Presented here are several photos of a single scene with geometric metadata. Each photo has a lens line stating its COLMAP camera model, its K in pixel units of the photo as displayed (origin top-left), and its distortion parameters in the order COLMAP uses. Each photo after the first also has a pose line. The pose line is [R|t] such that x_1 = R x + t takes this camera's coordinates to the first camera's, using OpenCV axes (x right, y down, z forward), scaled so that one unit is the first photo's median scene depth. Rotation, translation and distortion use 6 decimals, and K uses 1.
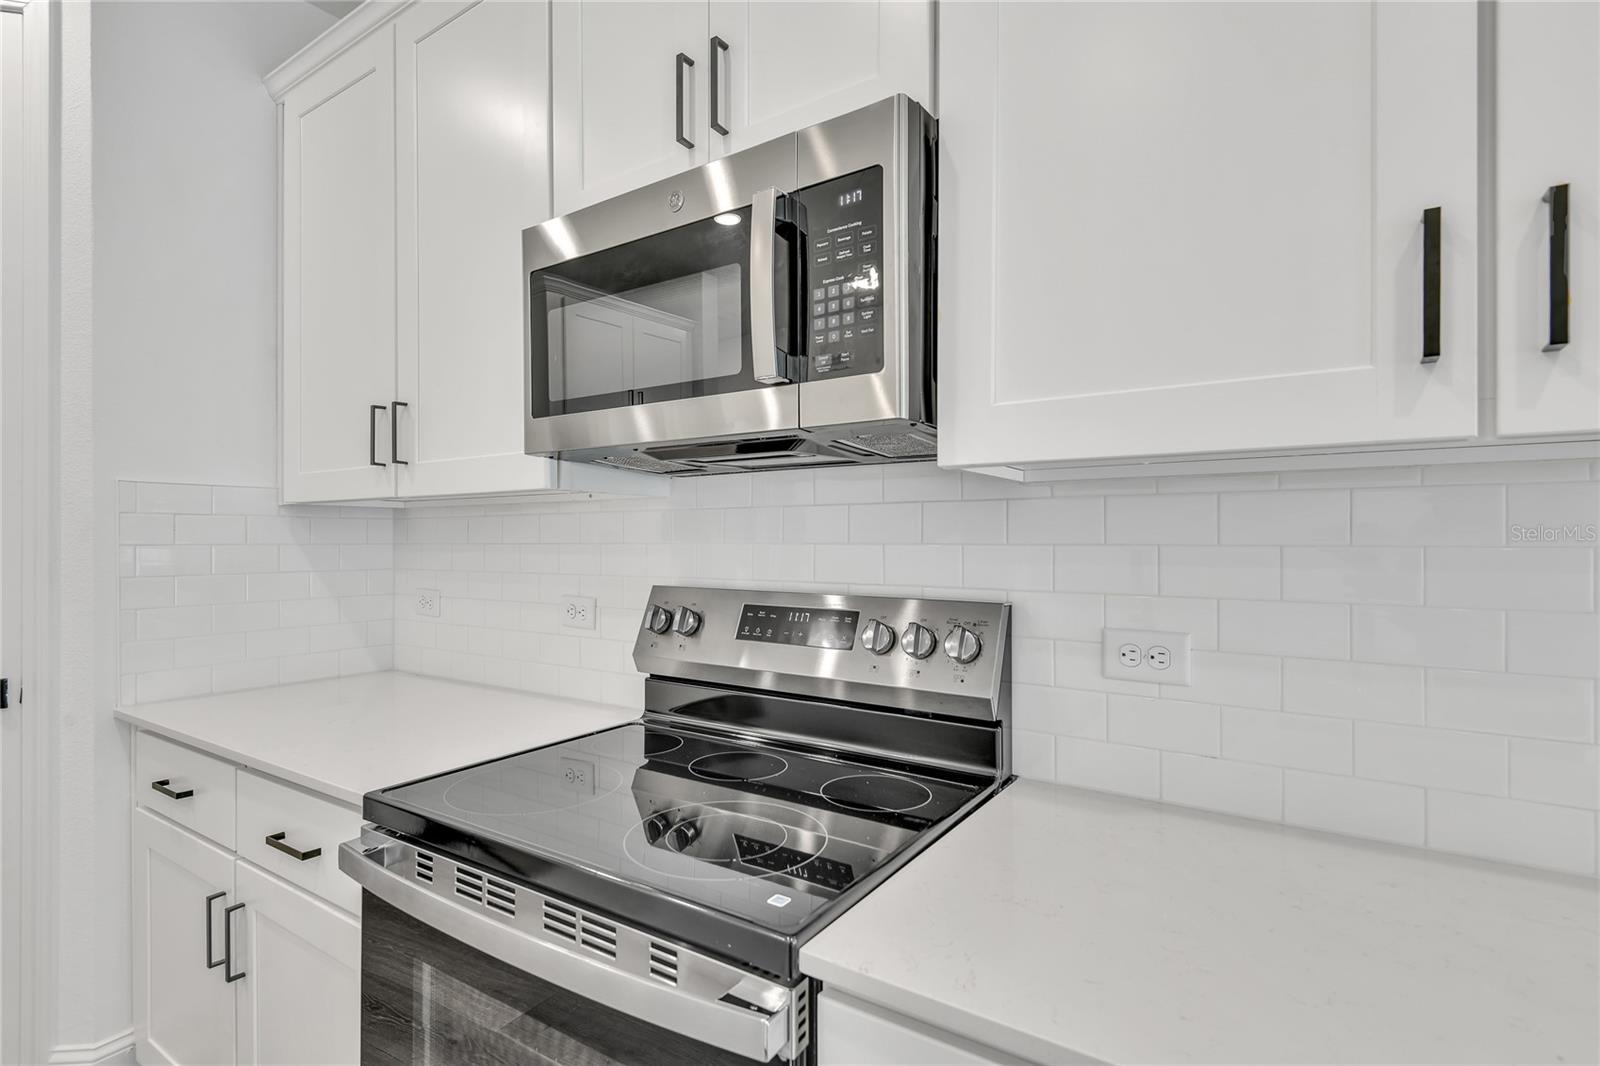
lens RADIAL K [[792.0, 0, 793.9], [0, 792.0, 533.3], [0, 0, 1]] dist [0.024668, -0.000277]
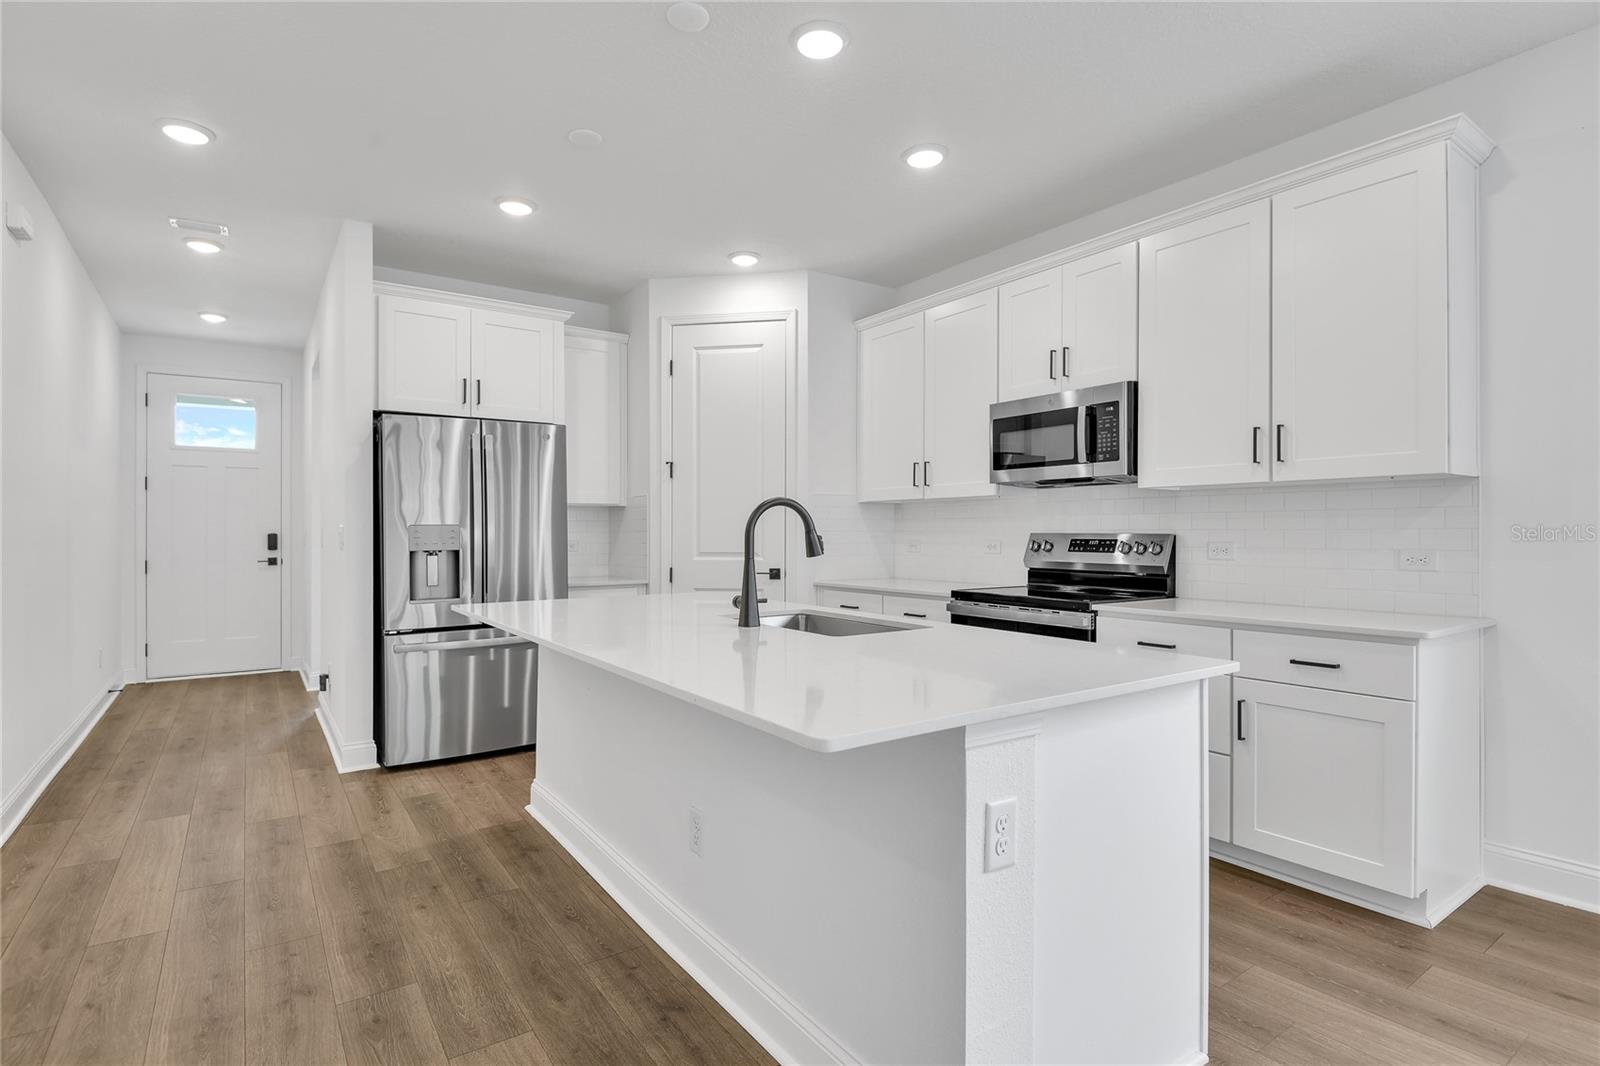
lens RADIAL K [[792.0, 0, 793.9], [0, 792.0, 533.3], [0, 0, 1]] dist [0.024668, -0.000277]
pose [[0.934222, 0.003413, -0.356676, 0.020641], [-0.001522, 0.999983, 0.005581, 0.072419], [0.356689, -0.004671, 0.934211, -2.145494]]
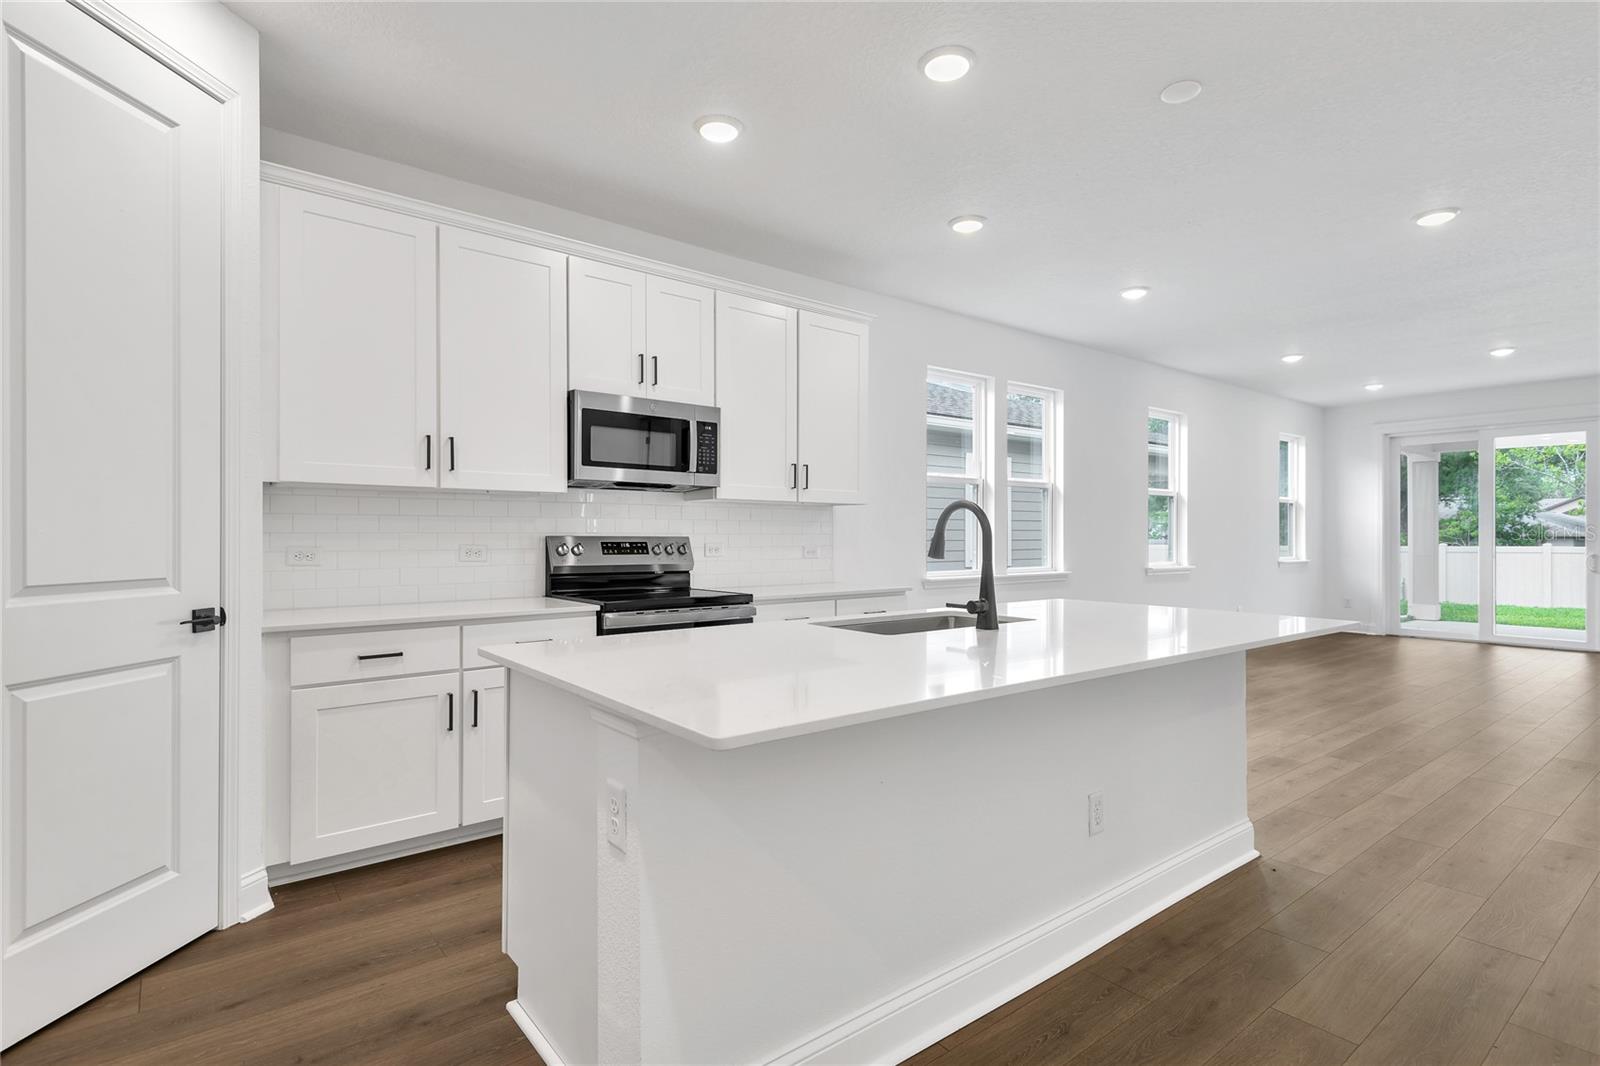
lens RADIAL K [[792.0, 0, 793.9], [0, 792.0, 533.3], [0, 0, 1]] dist [0.024668, -0.000277]
pose [[0.293441, 0.008481, 0.955940, -2.860643], [-0.005068, 0.999960, -0.007316, 0.095738], [-0.955964, -0.002698, 0.293472, -0.433935]]
